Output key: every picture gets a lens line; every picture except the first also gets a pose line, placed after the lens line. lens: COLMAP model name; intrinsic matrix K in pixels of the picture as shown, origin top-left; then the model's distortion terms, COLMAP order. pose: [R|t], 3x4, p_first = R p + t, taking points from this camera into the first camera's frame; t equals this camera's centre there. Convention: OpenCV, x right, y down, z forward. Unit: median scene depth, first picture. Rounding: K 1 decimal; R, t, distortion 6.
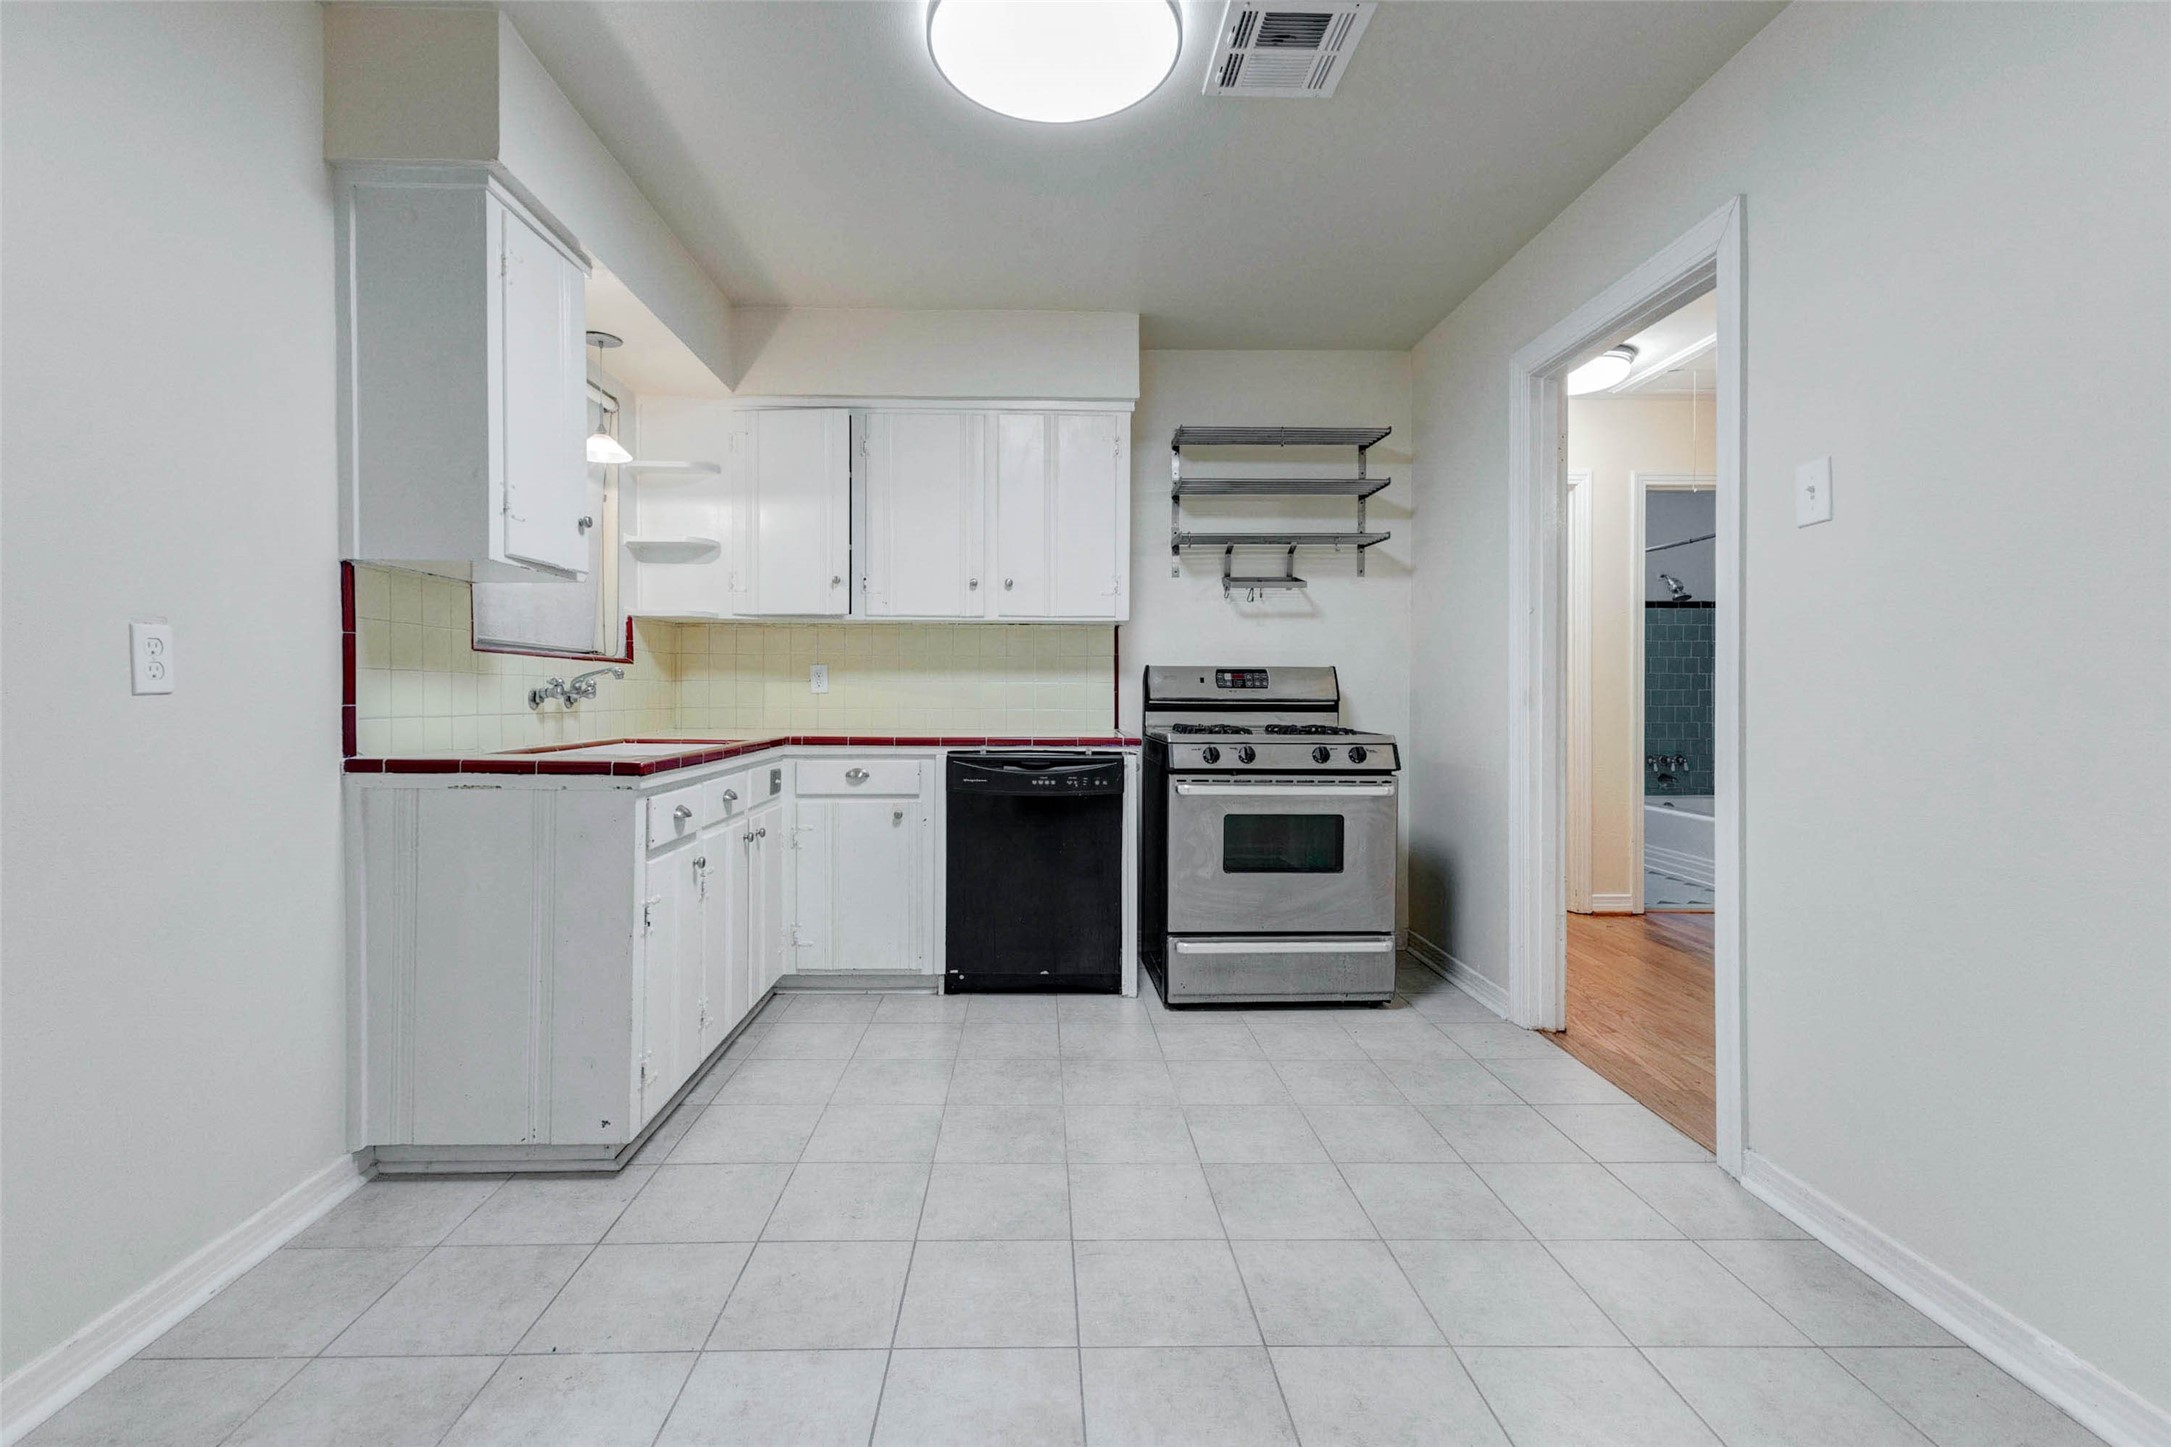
lens RADIAL K [[967.1, 0, 1089.0], [0, 967.1, 705.4], [0, 0, 1]] dist [0.008566, -0.000108]
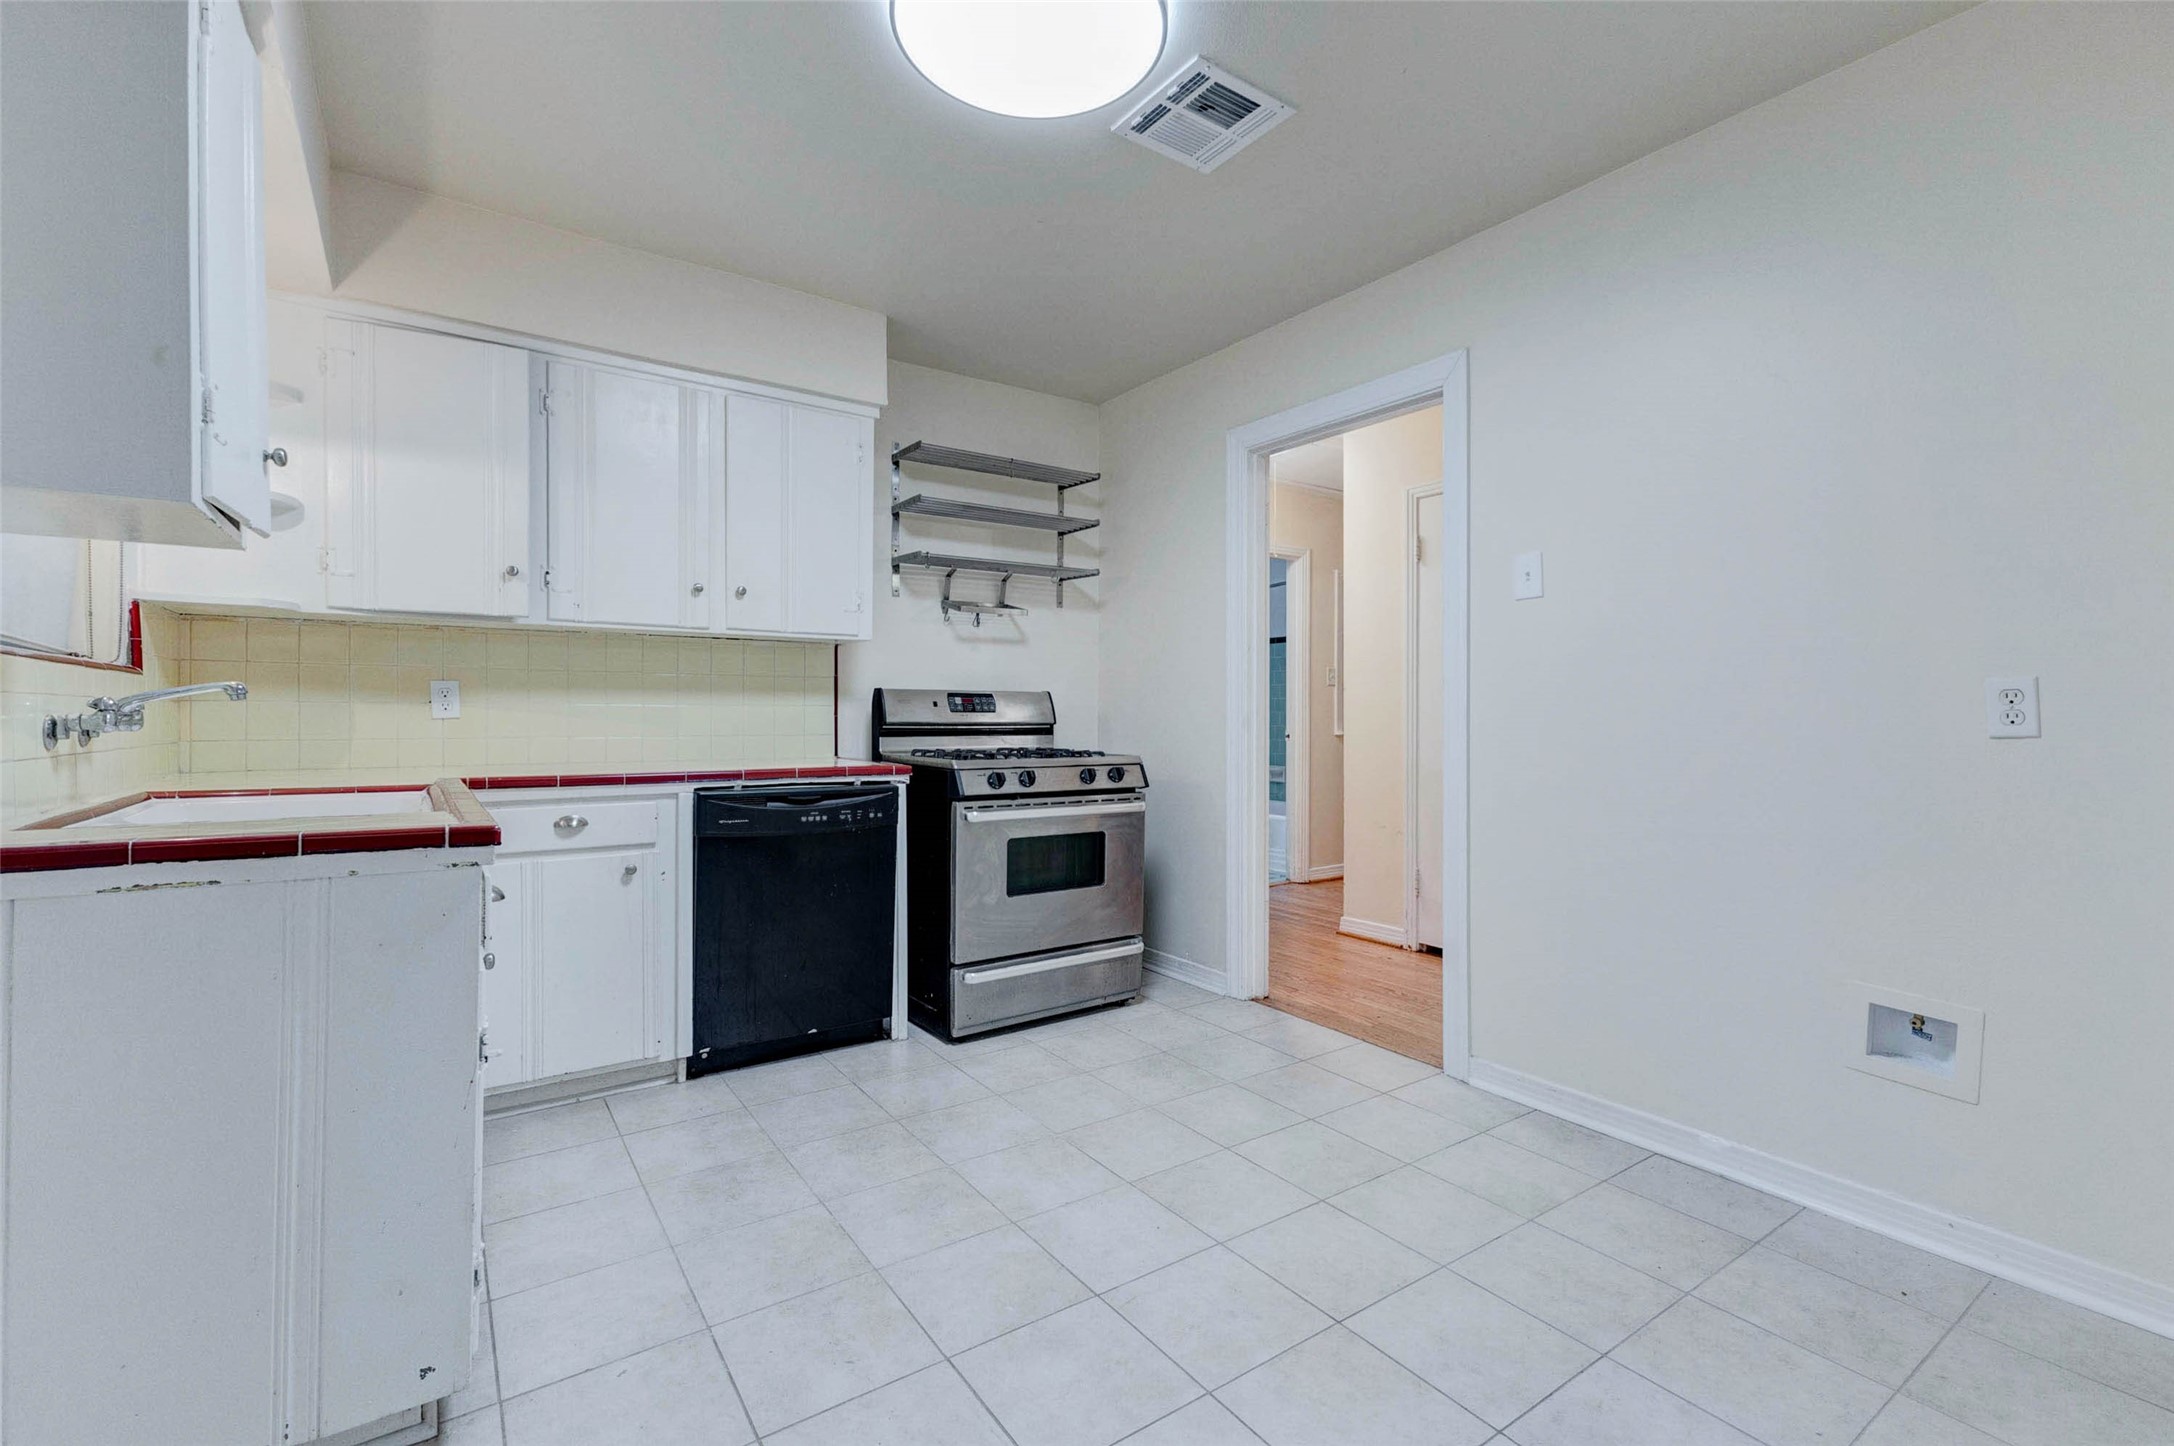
lens RADIAL K [[940.9, 0, 1087.0], [0, 940.9, 723.0], [0, 0, 1]] dist [0.010654, 0.000302]
pose [[0.831736, -0.006430, 0.555134, -0.315151], [0.006522, 0.999977, 0.001812, -0.008376], [-0.555133, 0.002114, 0.831759, 0.134037]]
